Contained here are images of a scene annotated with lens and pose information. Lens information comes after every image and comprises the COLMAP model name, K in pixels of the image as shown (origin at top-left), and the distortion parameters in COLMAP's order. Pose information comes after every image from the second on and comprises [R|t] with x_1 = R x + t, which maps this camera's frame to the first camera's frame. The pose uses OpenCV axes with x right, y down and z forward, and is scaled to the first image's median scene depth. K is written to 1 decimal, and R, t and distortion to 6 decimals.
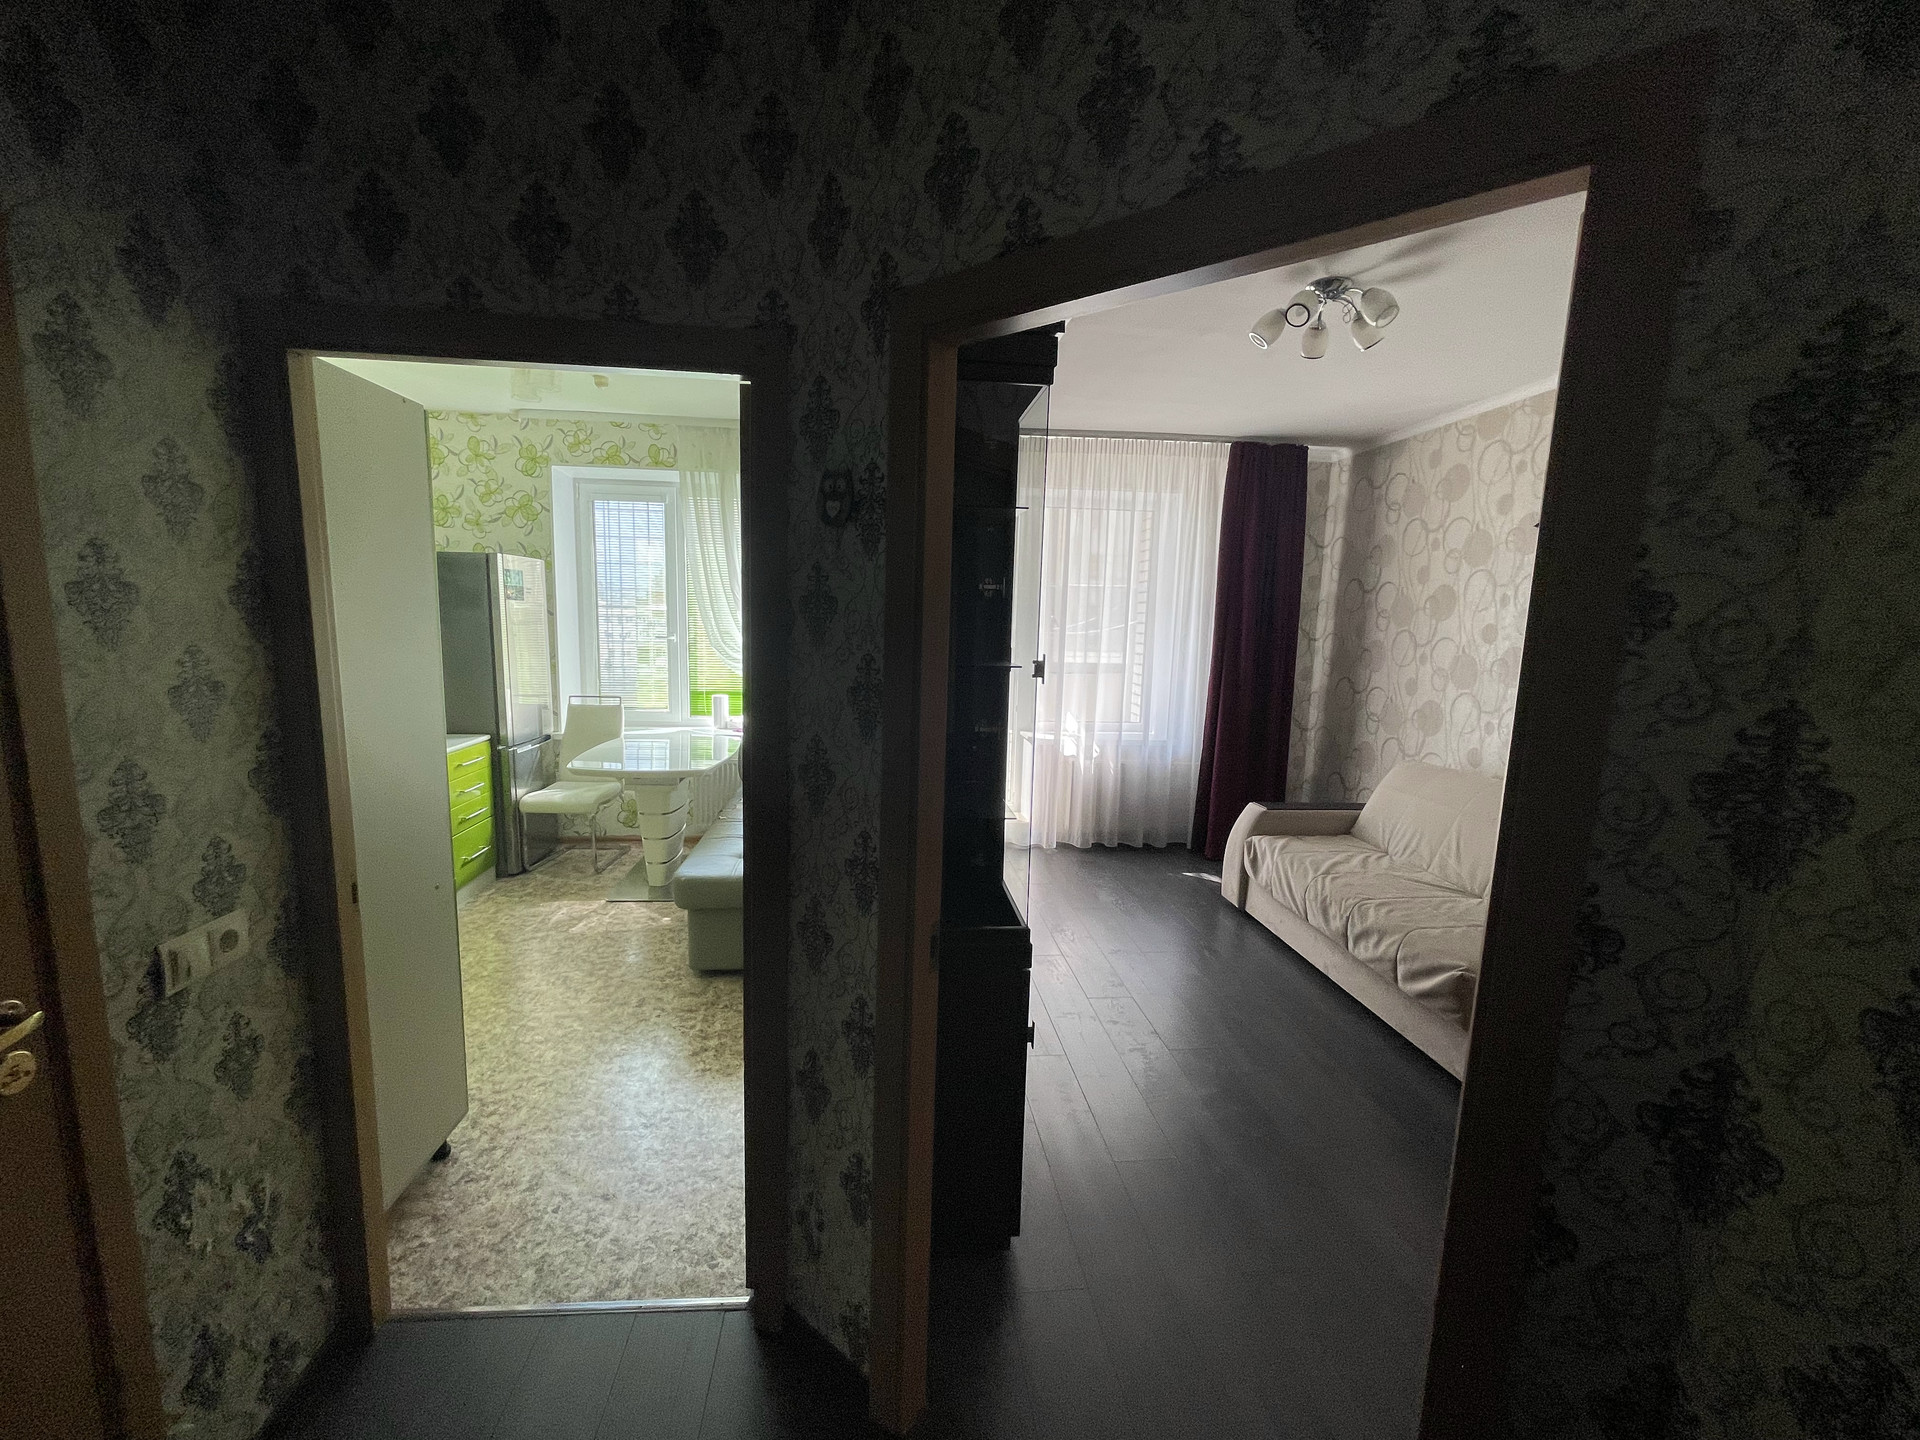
lens RADIAL K [[778.2, 0, 947.2], [0, 778.2, 726.0], [0, 0, 1]] dist [-0.000627, -0.000137]
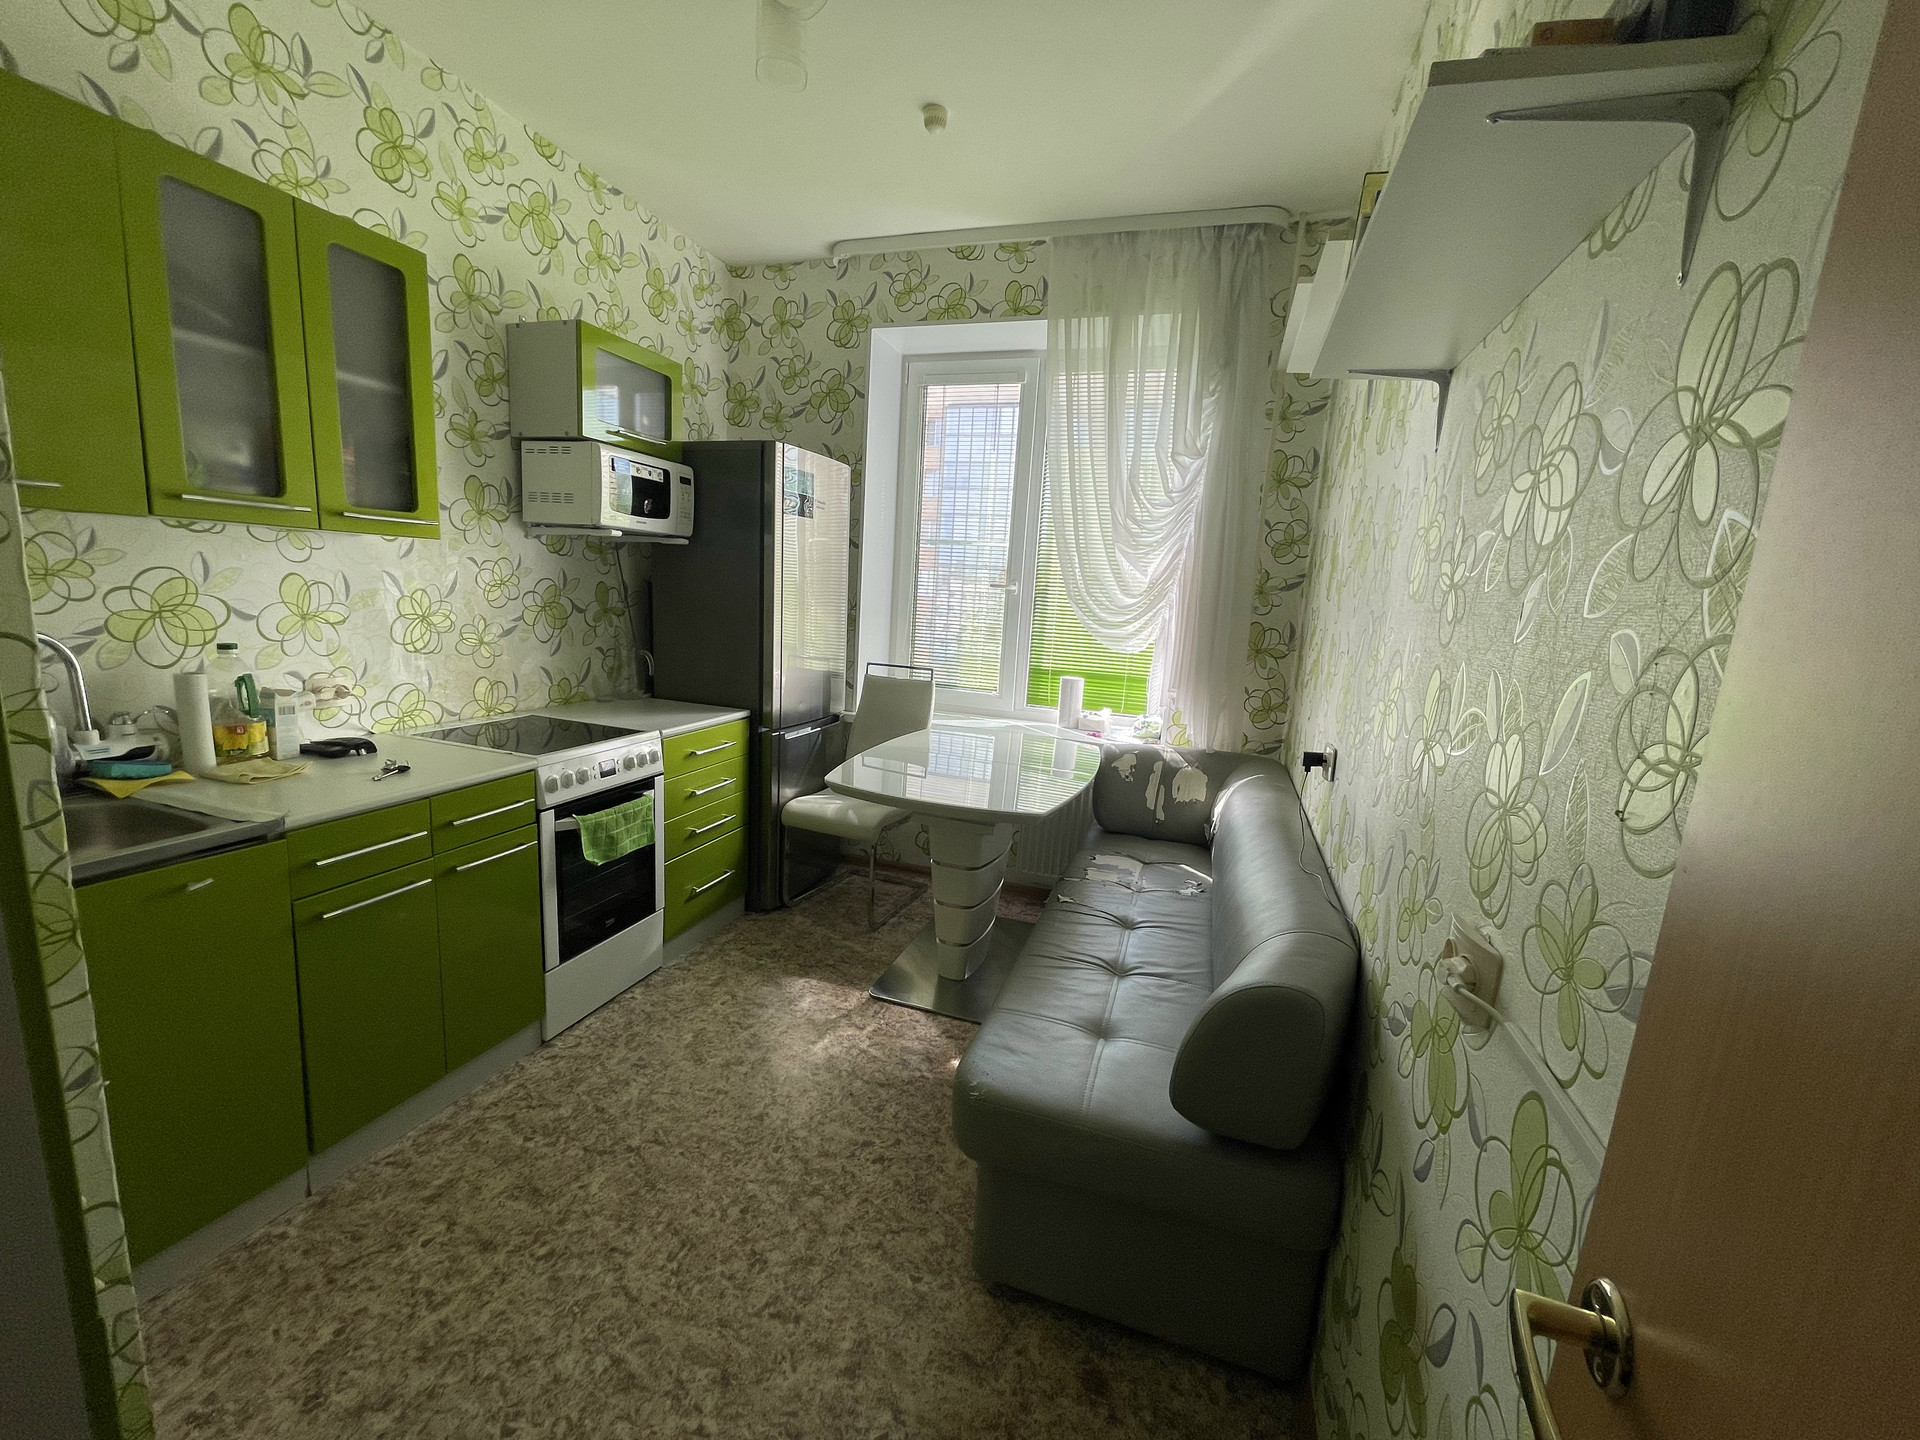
lens RADIAL K [[778.2, 0, 947.2], [0, 778.2, 726.0], [0, 0, 1]] dist [-0.000627, -0.000137]
pose [[0.908634, 0.100592, -0.405296, -0.130957], [-0.092761, 0.994925, 0.038974, -0.016048], [0.407160, 0.002183, 0.913354, 0.394524]]
